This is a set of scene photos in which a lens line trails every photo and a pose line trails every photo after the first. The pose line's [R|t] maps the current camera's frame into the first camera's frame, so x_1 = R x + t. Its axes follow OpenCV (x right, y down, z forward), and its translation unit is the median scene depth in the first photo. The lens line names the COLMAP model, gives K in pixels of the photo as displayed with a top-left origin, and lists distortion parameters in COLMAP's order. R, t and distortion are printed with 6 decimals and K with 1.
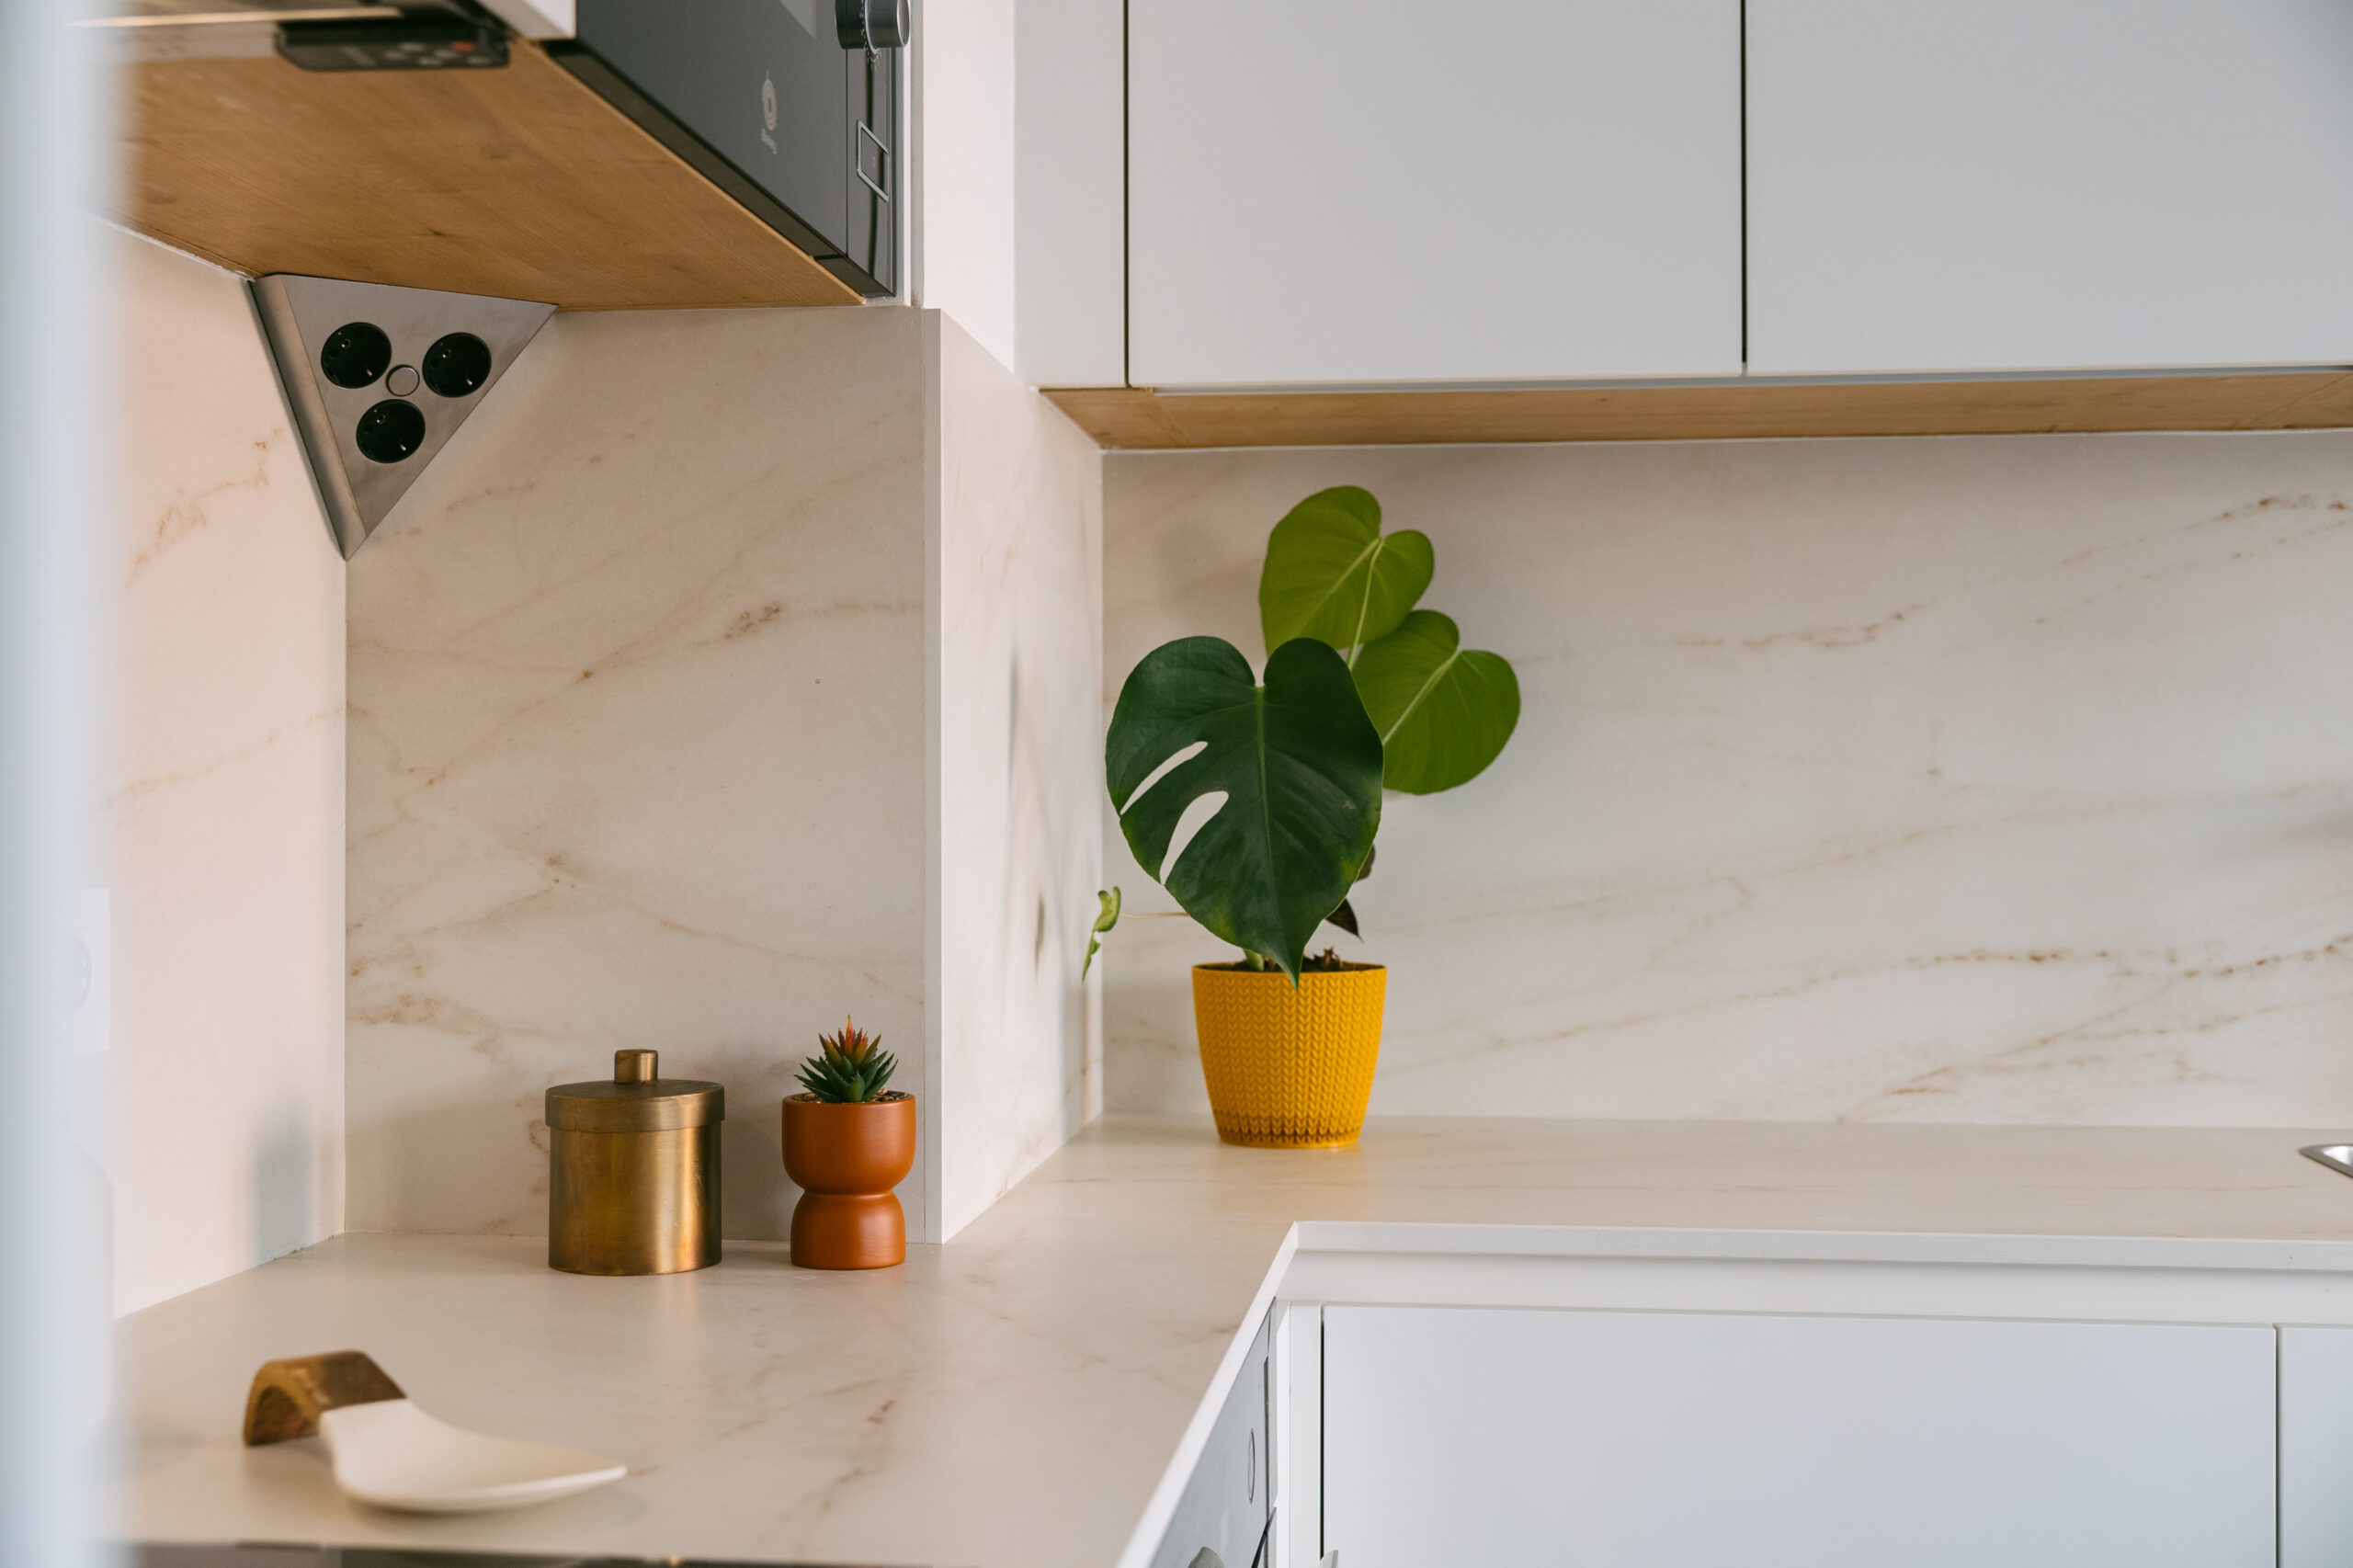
lens RADIAL K [[2744.7, 0, 1178.3], [0, 2744.7, 773.4], [0, 0, 1]] dist [-0.004651, 0.000000]
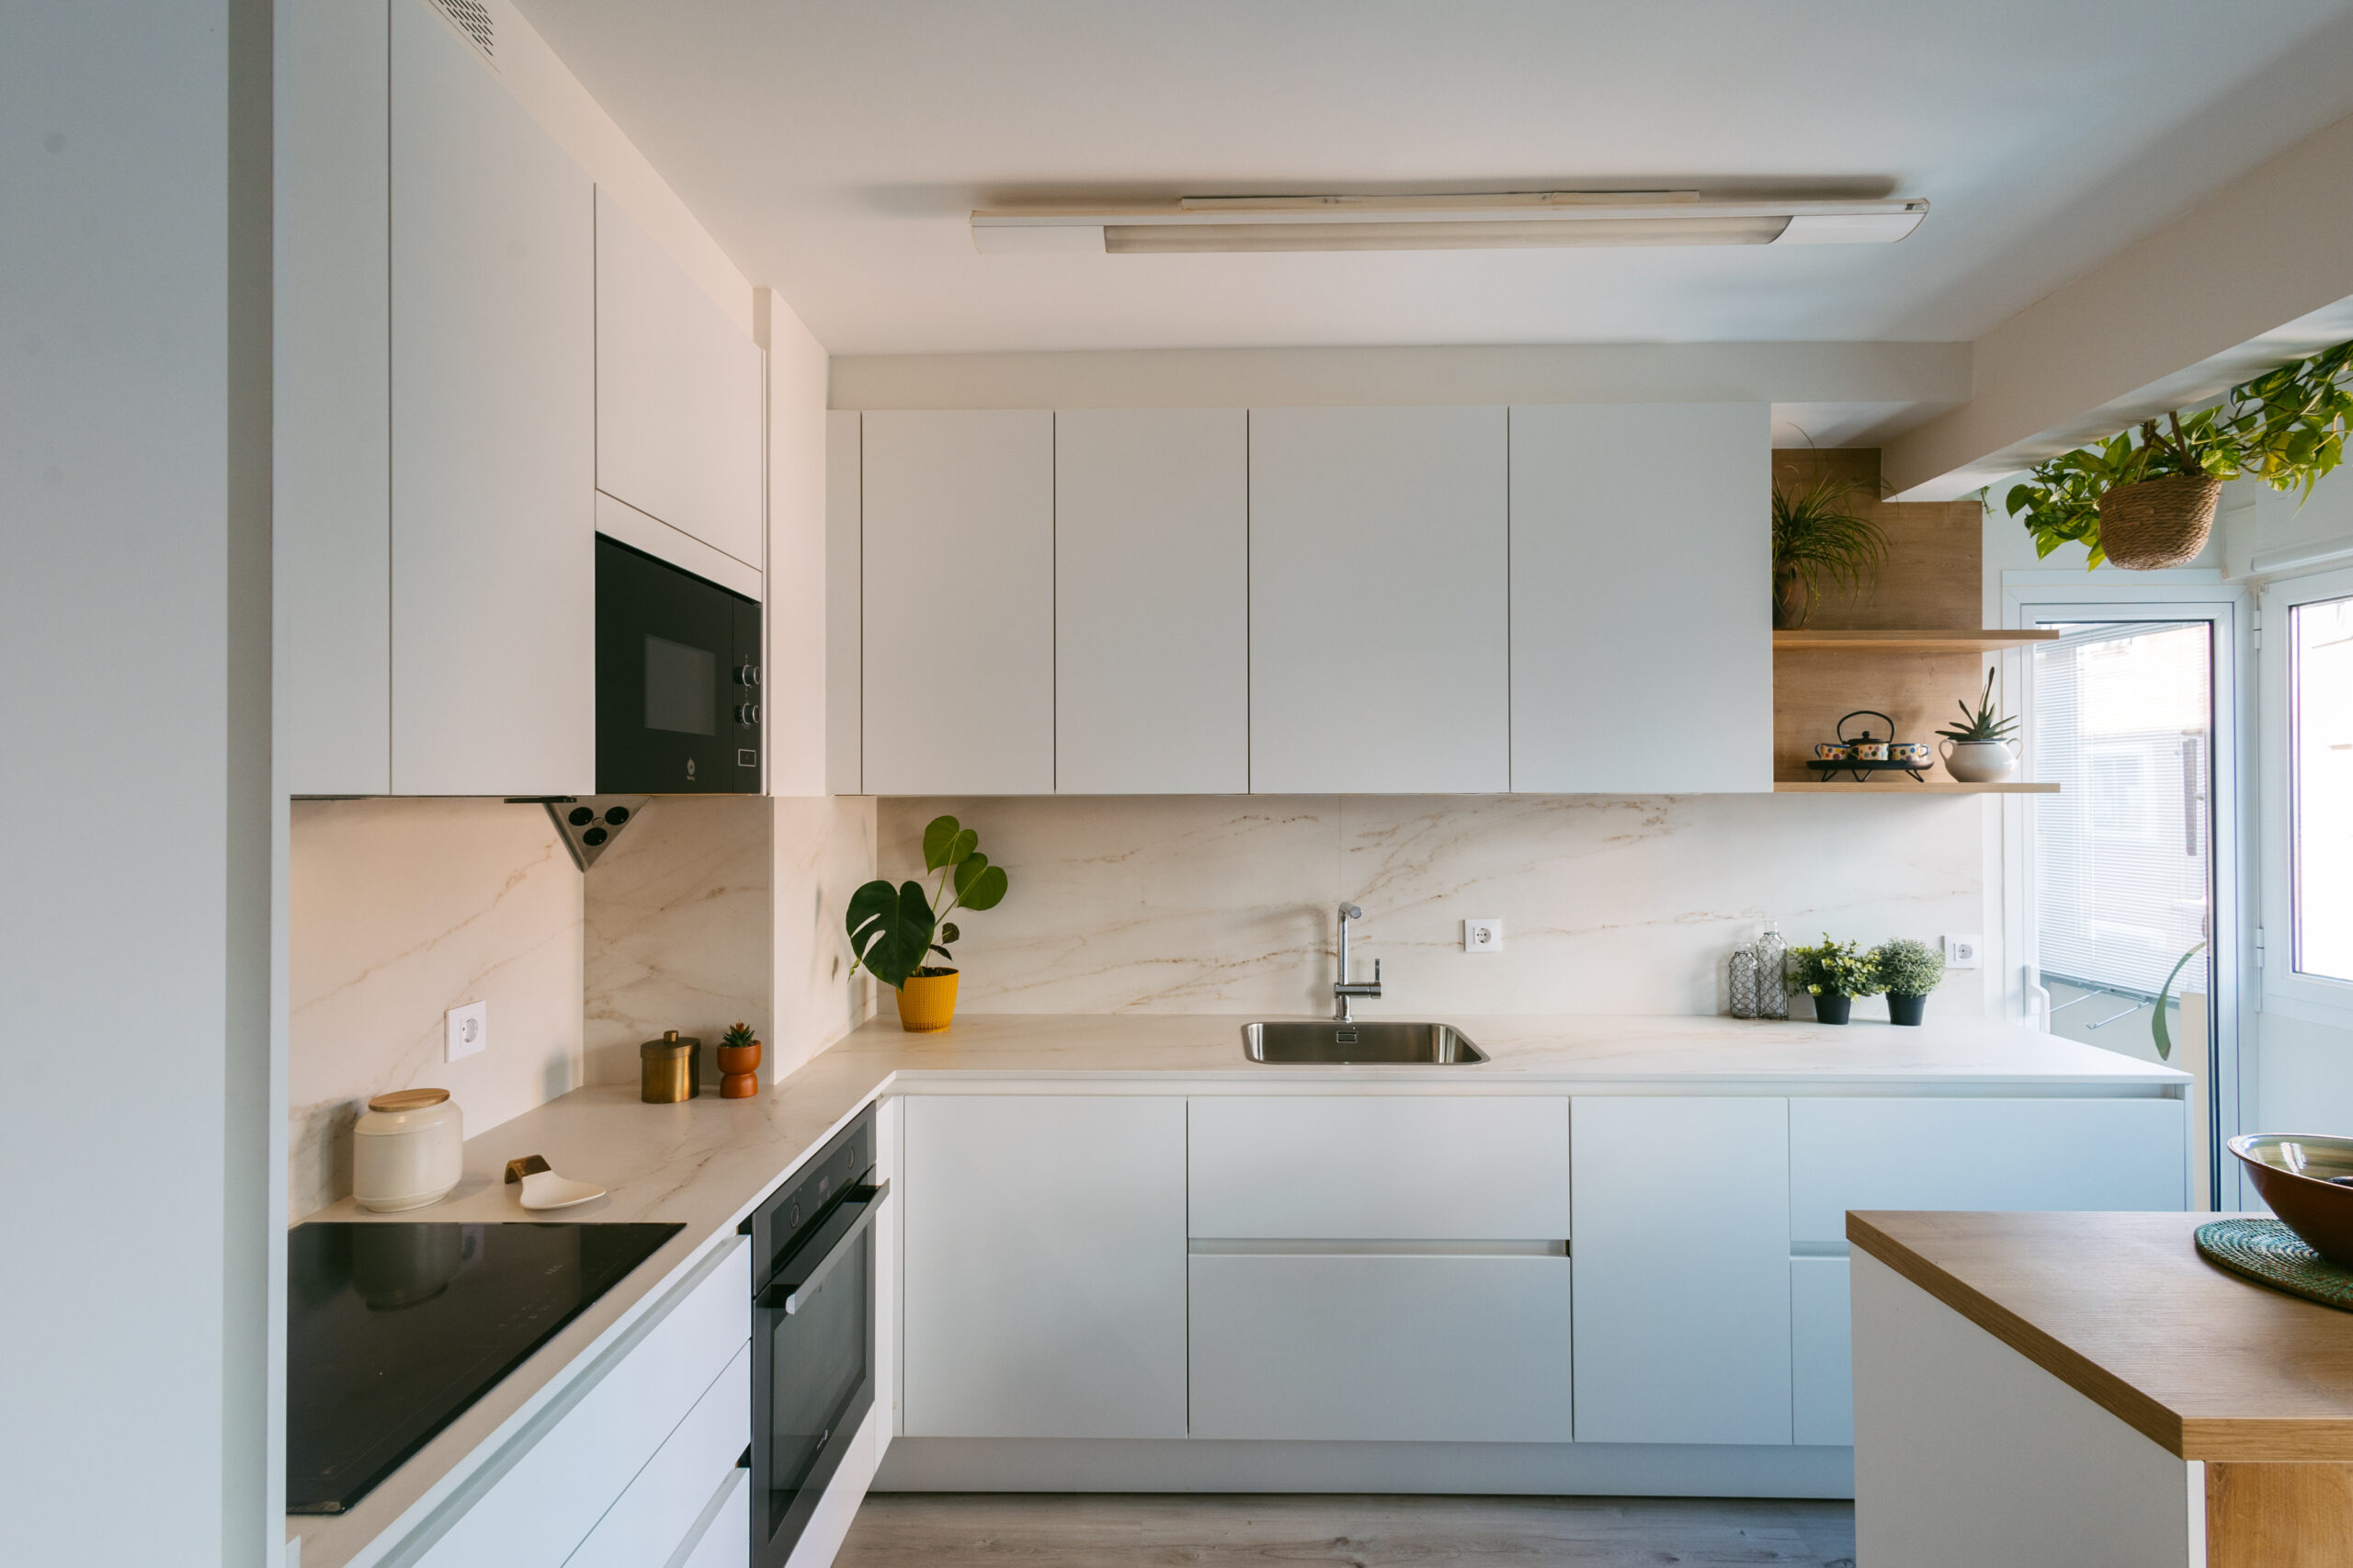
lens RADIAL K [[1084.4, 0, 1174.6], [0, 1084.4, 786.1], [0, 0, 1]] dist [0.011722, -0.002016]
pose [[0.995148, -0.002181, 0.098368, 0.214780], [0.002395, 0.999995, -0.002057, -0.147919], [-0.098363, 0.002283, 0.995148, -0.270579]]
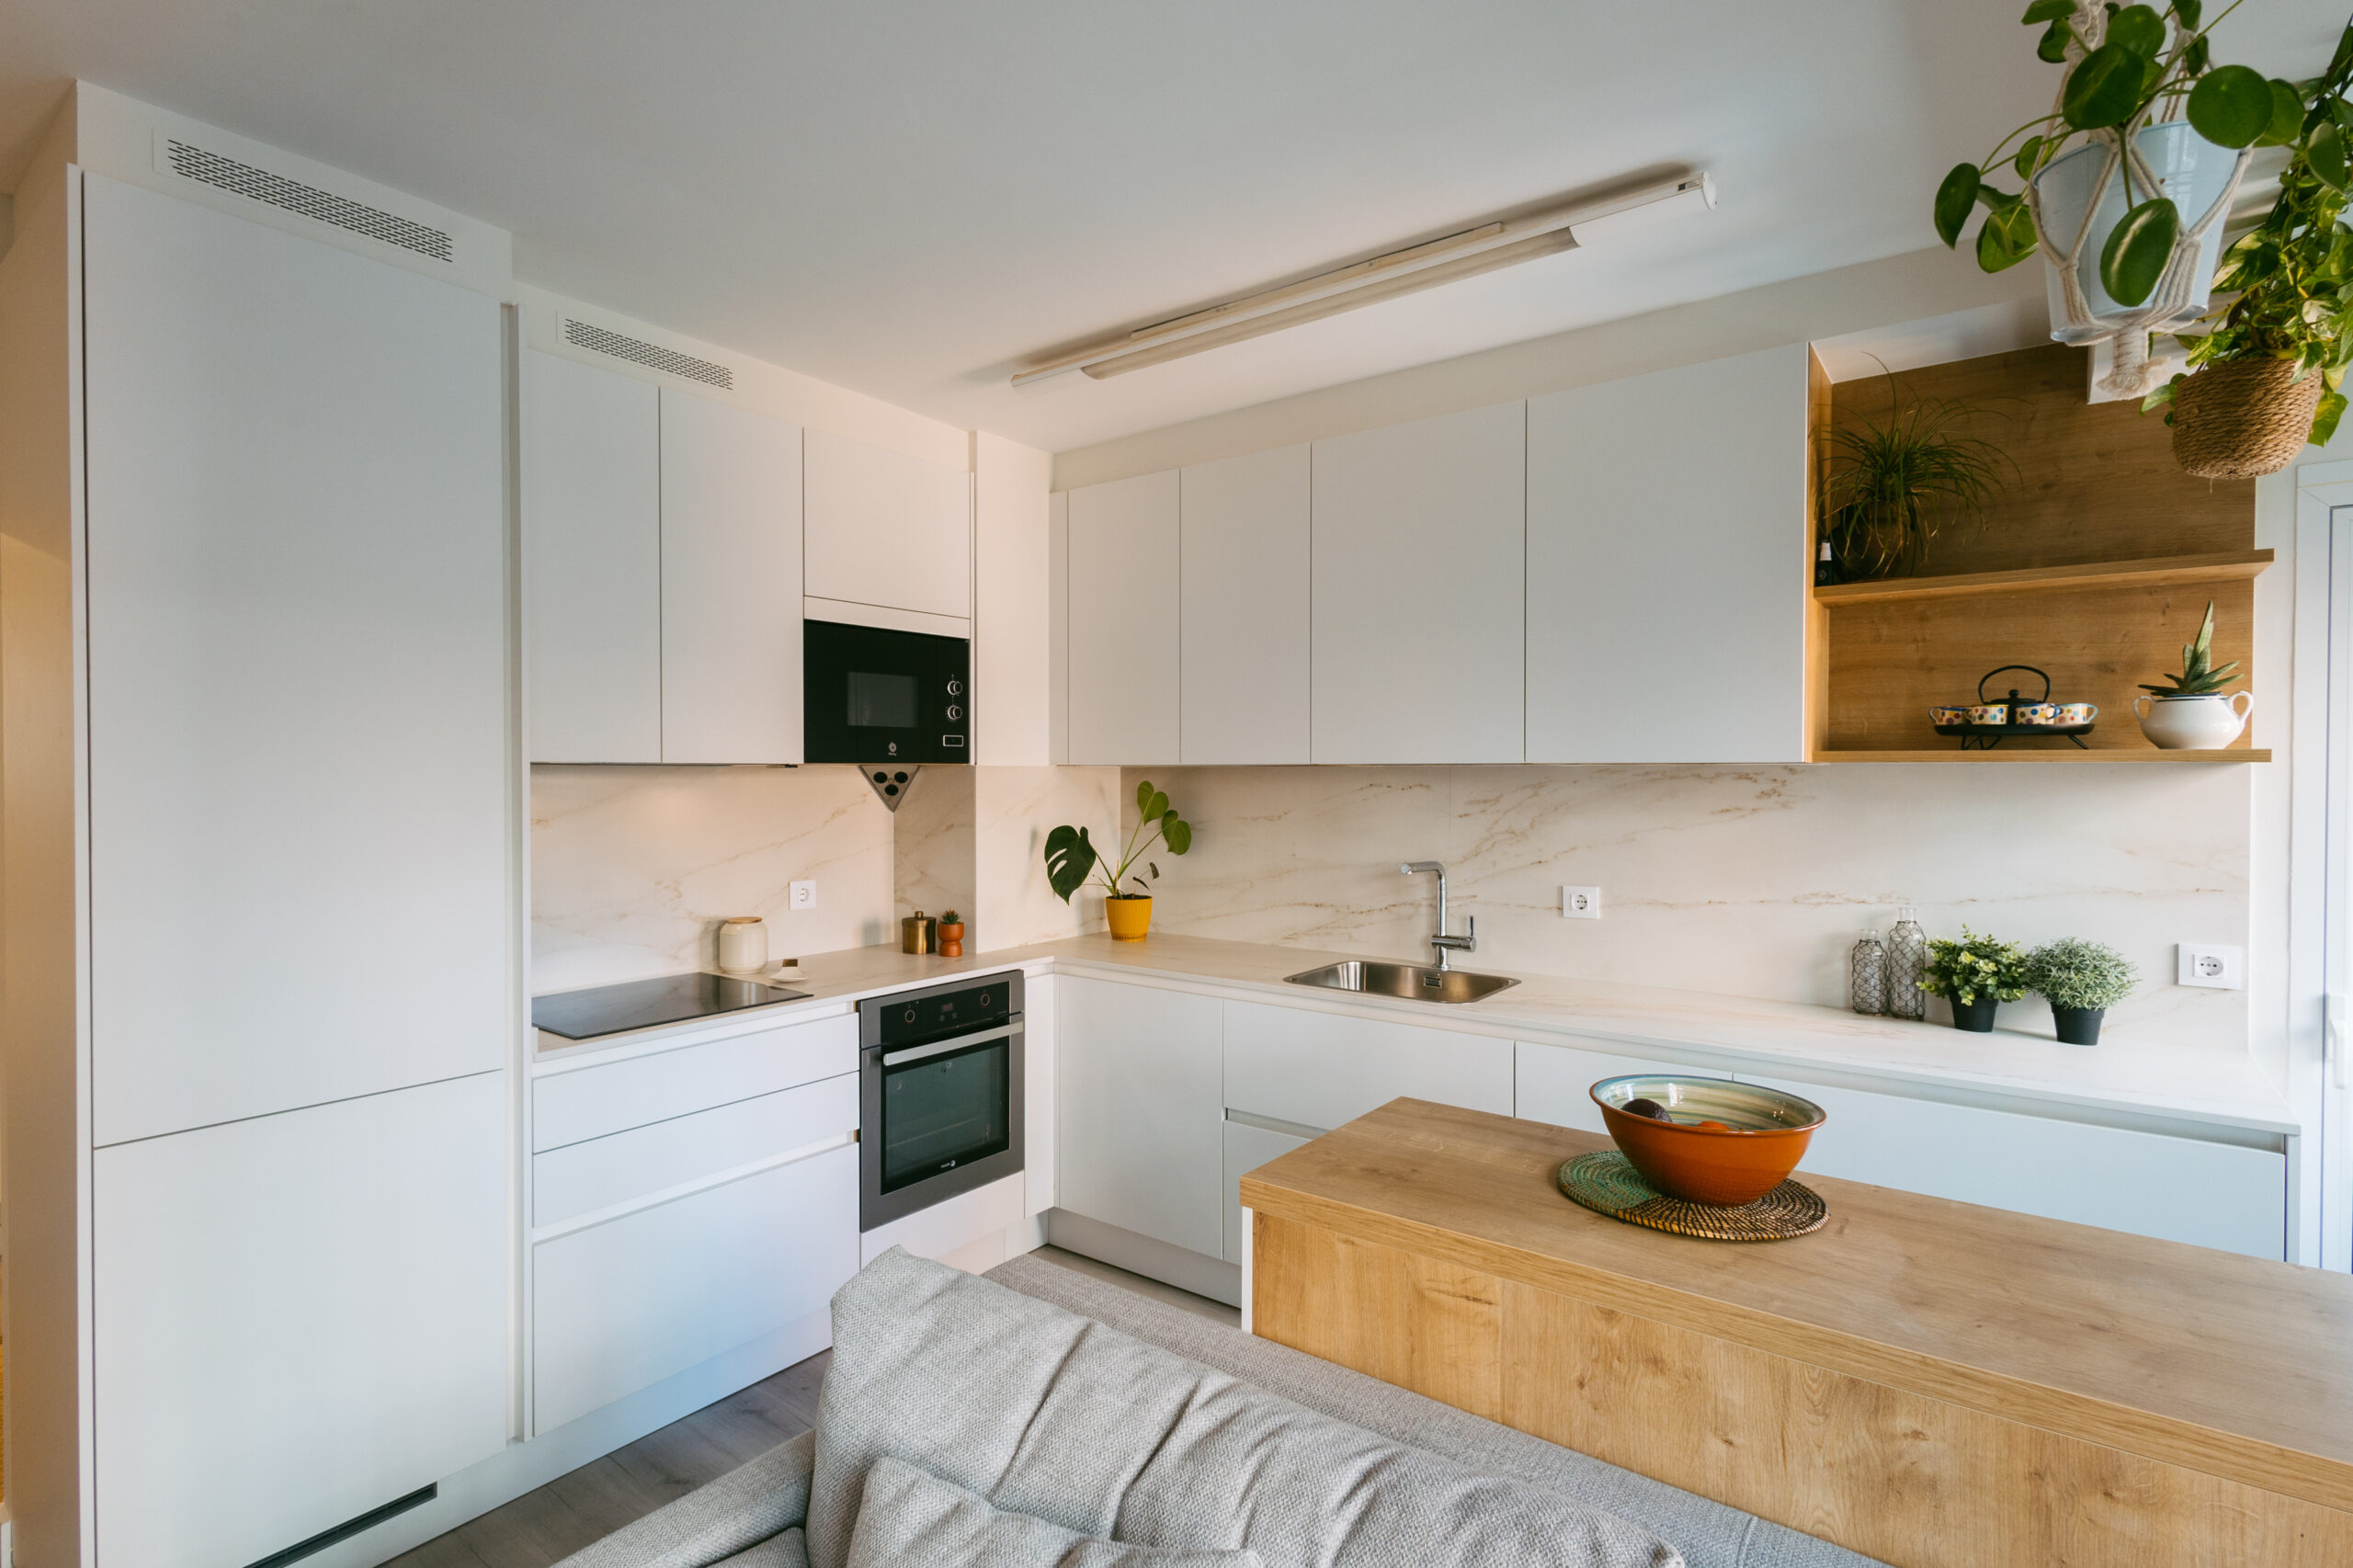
lens RADIAL K [[1132.8, 0, 1146.9], [0, 1132.8, 782.7], [0, 0, 1]] dist [0.009307, -0.000494]
pose [[0.857093, 0.005209, -0.515136, 1.026147], [0.003189, 0.999876, 0.015417, -0.140635], [0.515152, -0.014857, 0.856970, -0.497284]]
